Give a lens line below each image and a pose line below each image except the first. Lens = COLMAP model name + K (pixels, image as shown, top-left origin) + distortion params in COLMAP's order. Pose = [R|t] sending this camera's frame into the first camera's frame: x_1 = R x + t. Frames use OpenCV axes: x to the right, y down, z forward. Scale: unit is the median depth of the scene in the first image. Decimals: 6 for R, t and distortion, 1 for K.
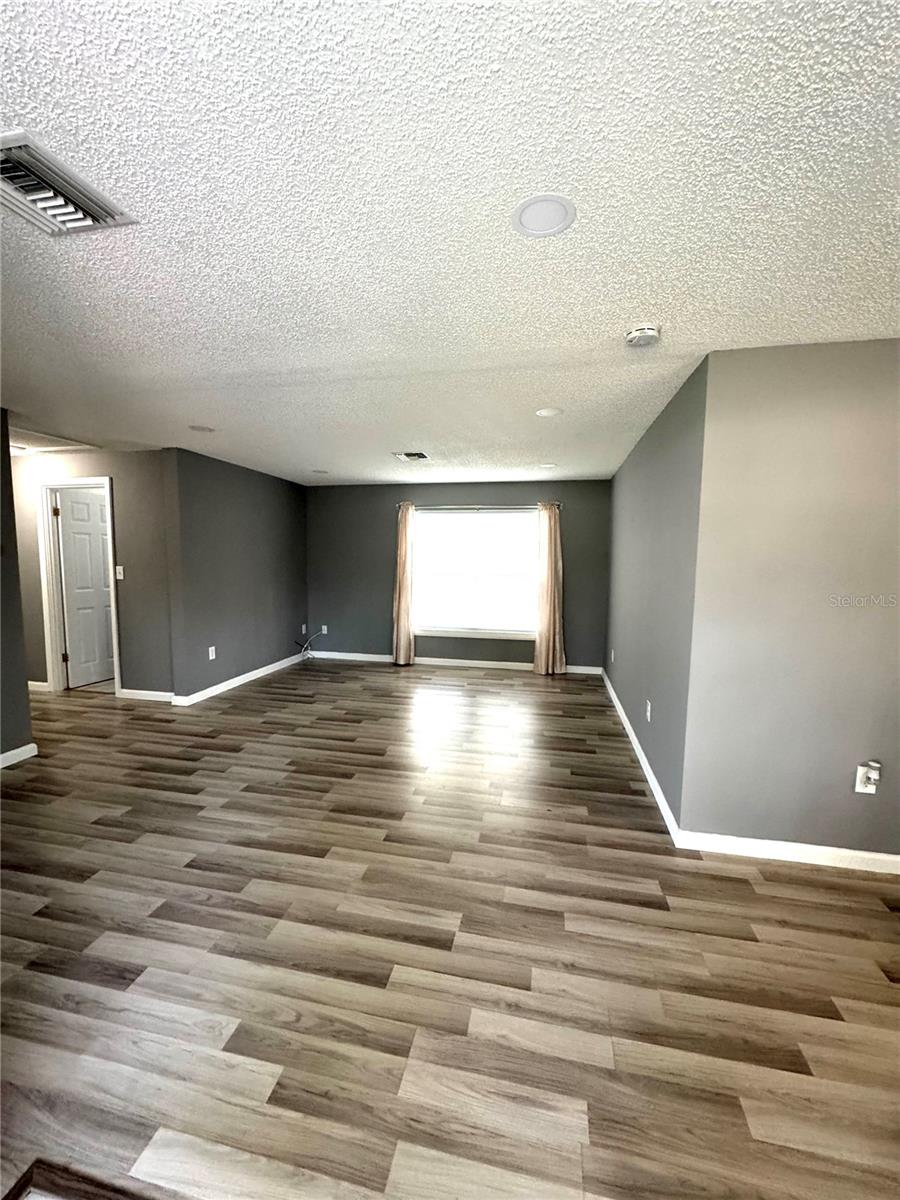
lens RADIAL K [[479.8, 0, 450.0], [0, 479.8, 600.0], [0, 0, 1]] dist [-0.005648, 0.000865]
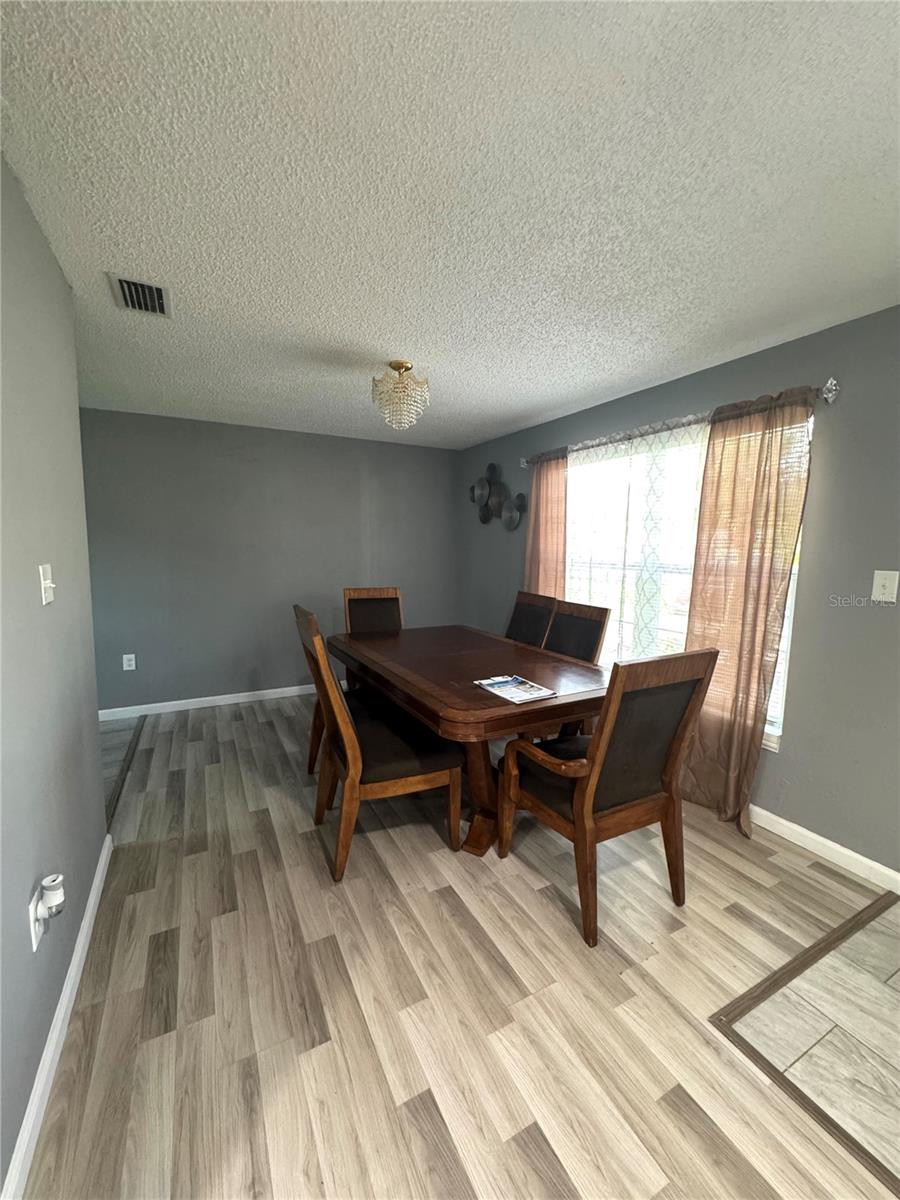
lens RADIAL K [[479.8, 0, 450.0], [0, 479.8, 600.0], [0, 0, 1]] dist [-0.005648, 0.000865]
pose [[-0.635644, -0.107016, 0.764529, 0.207433], [0.054080, 0.981739, 0.182384, -0.074331], [-0.770086, 0.157276, -0.618249, 1.053194]]
